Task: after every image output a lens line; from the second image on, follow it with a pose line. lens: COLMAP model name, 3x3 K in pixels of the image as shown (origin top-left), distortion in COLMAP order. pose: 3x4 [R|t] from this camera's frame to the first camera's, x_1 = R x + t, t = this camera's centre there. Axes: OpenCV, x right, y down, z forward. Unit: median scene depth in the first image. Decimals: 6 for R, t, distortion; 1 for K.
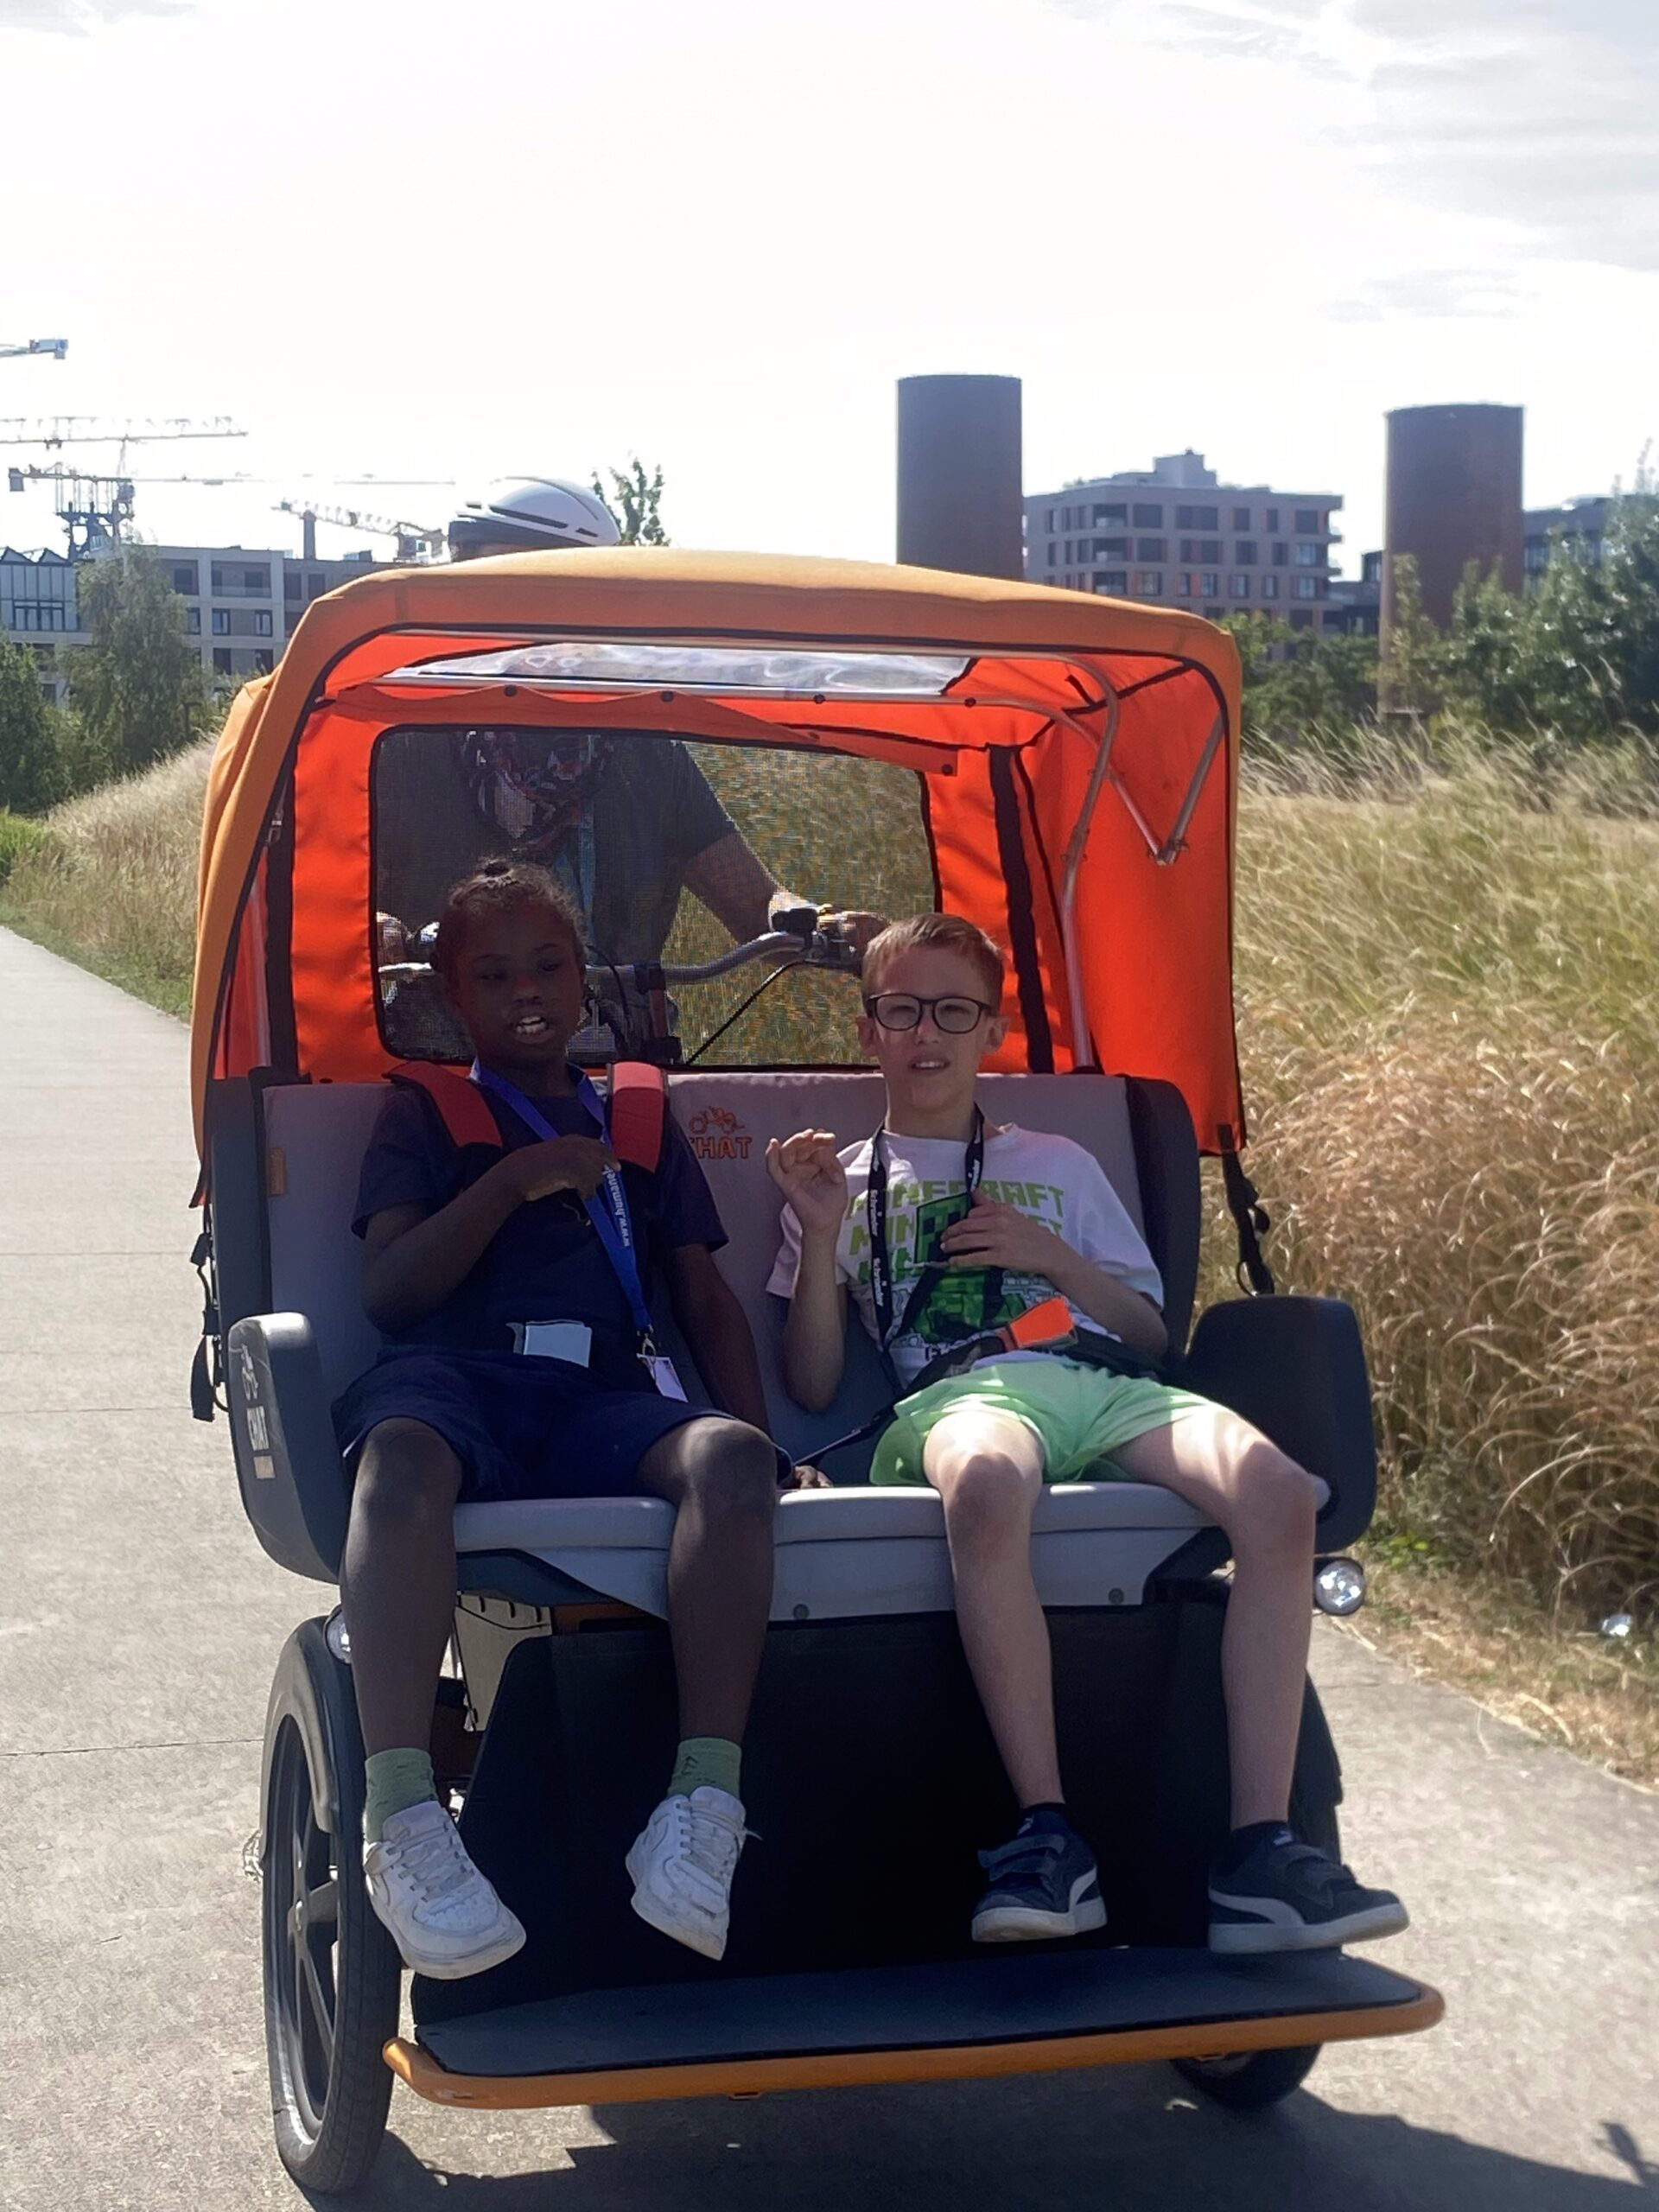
lens RADIAL K [[3408.5, 0, 826.3], [0, 3408.5, 1117.8], [0, 0, 1]] dist [0.032427, 0.000000]
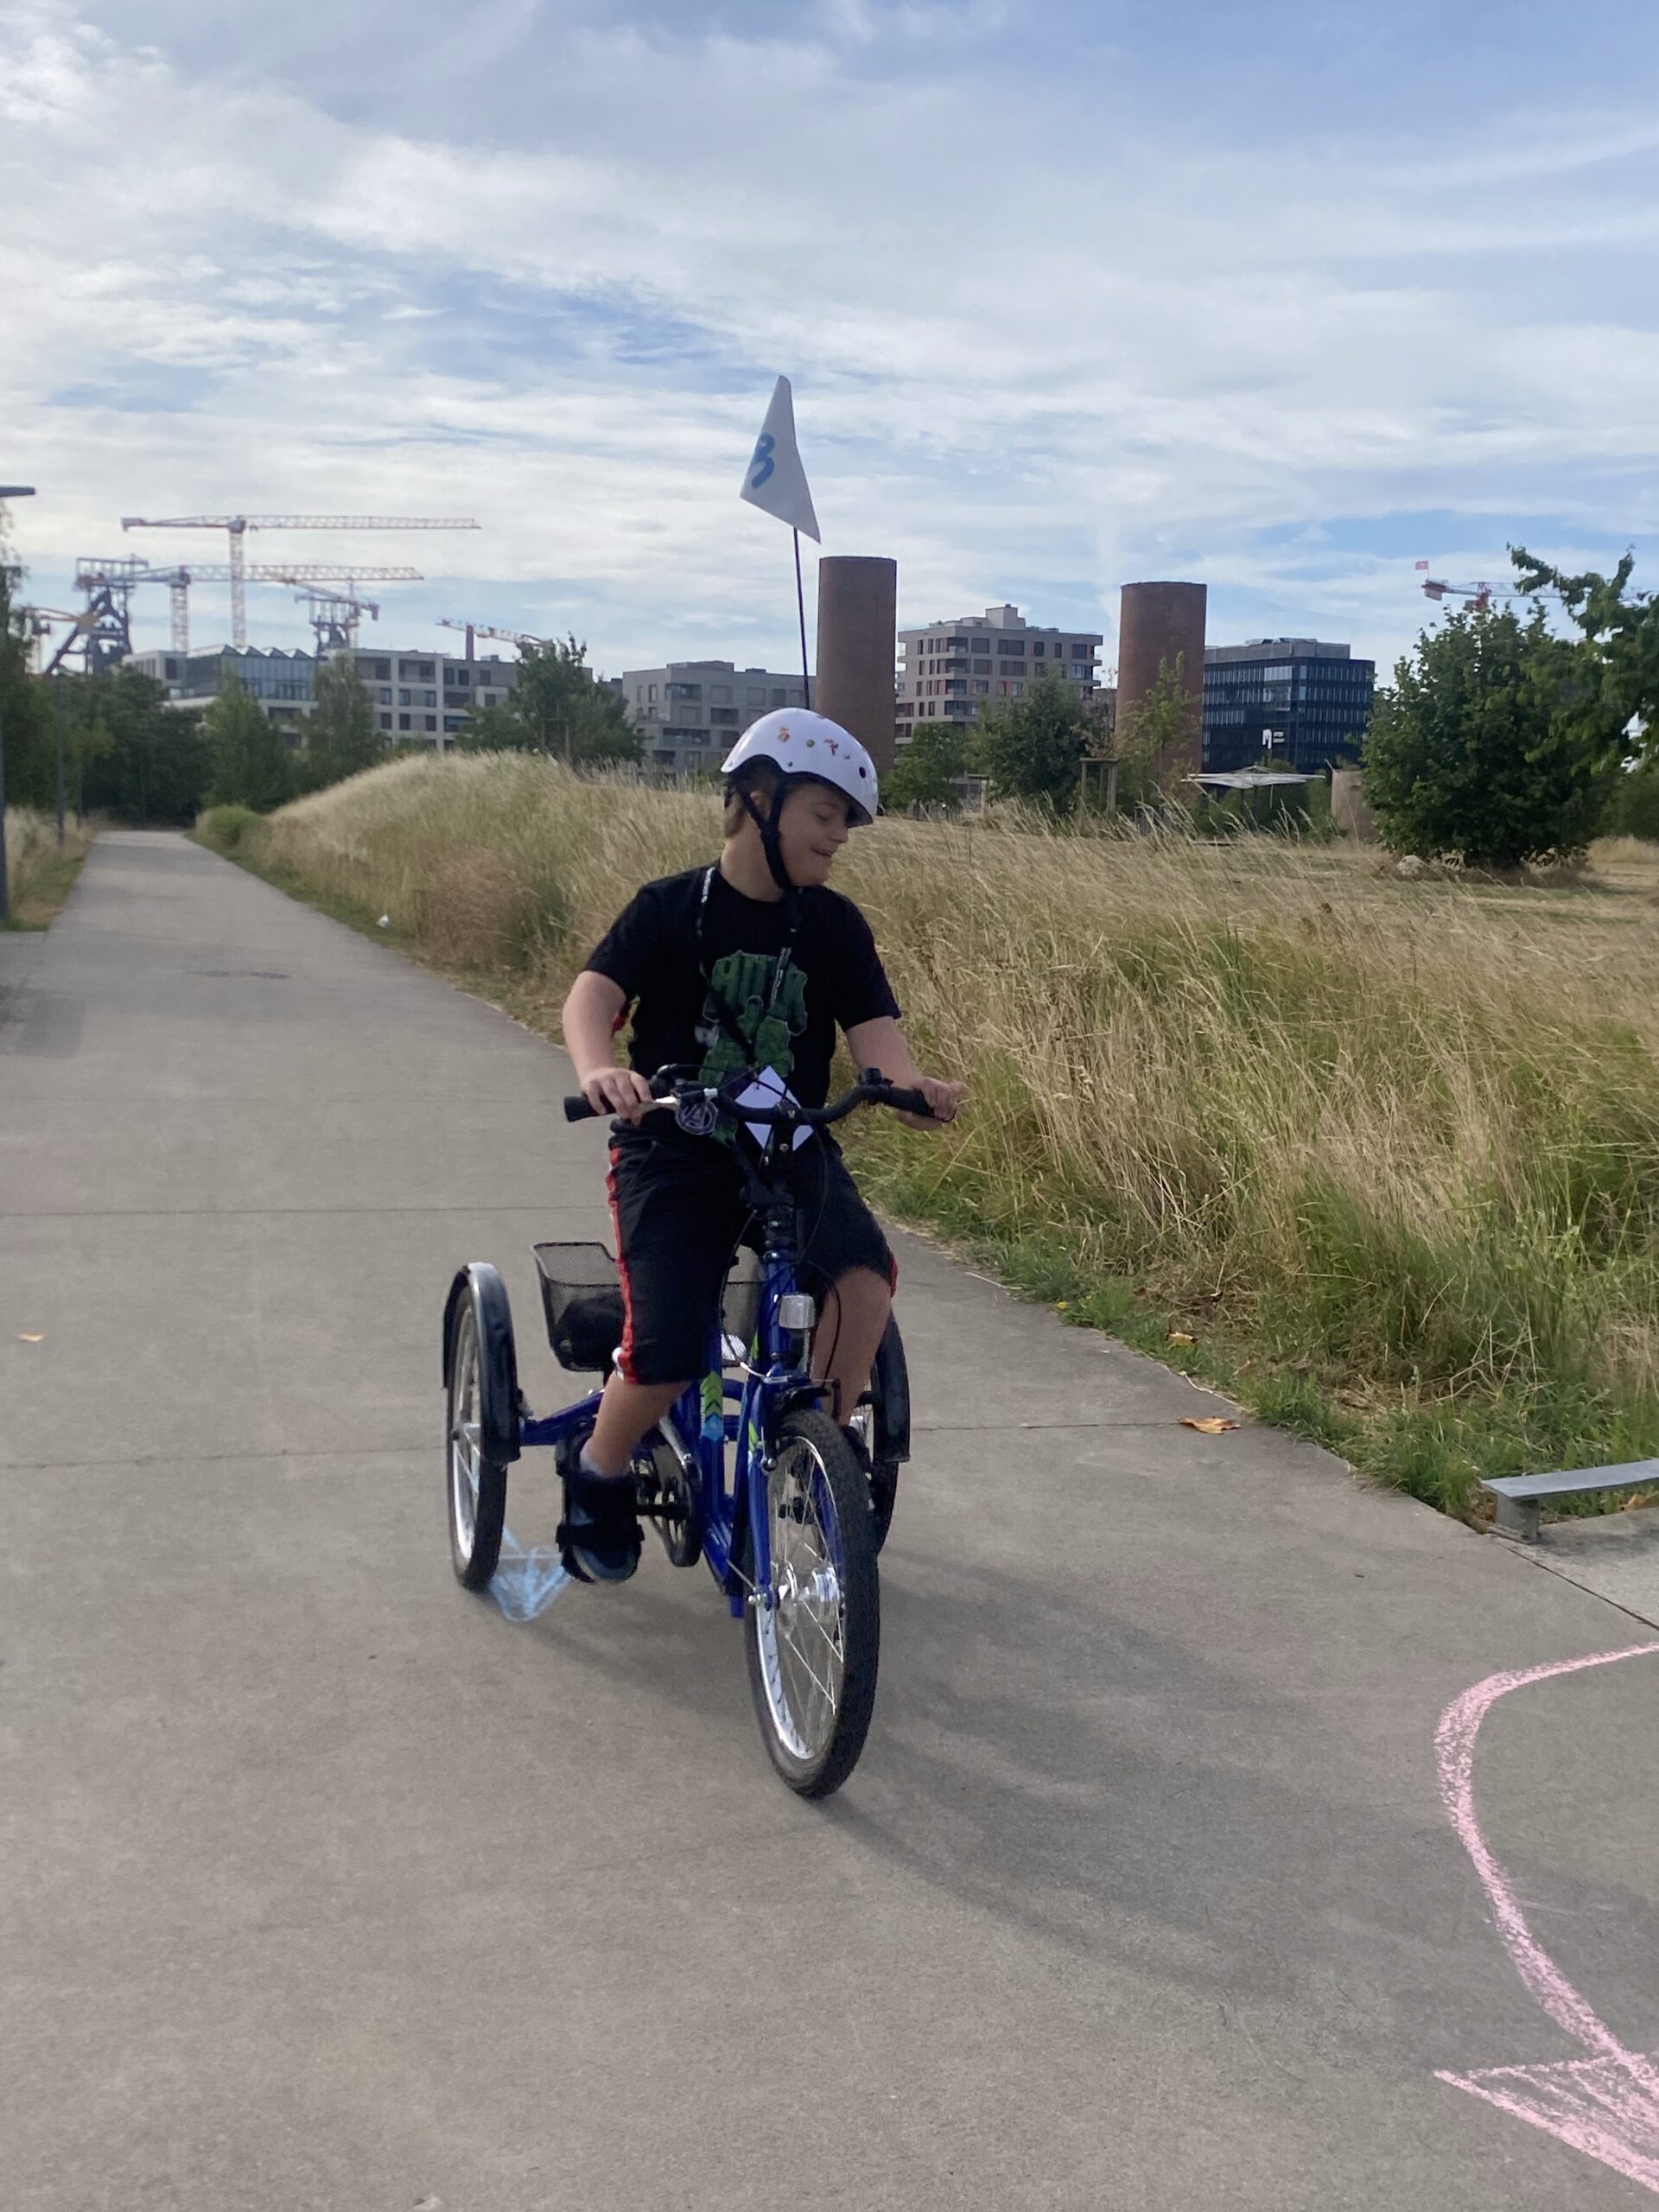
lens RADIAL K [[2471.1, 0, 798.0], [0, 2471.1, 1159.5], [0, 0, 1]] dist [0.057443, 0.000000]
pose [[0.998838, 0.032751, -0.035351, 0.057516], [-0.031166, 0.998523, 0.044499, 0.016375], [0.036756, -0.043345, 0.998384, -0.179357]]
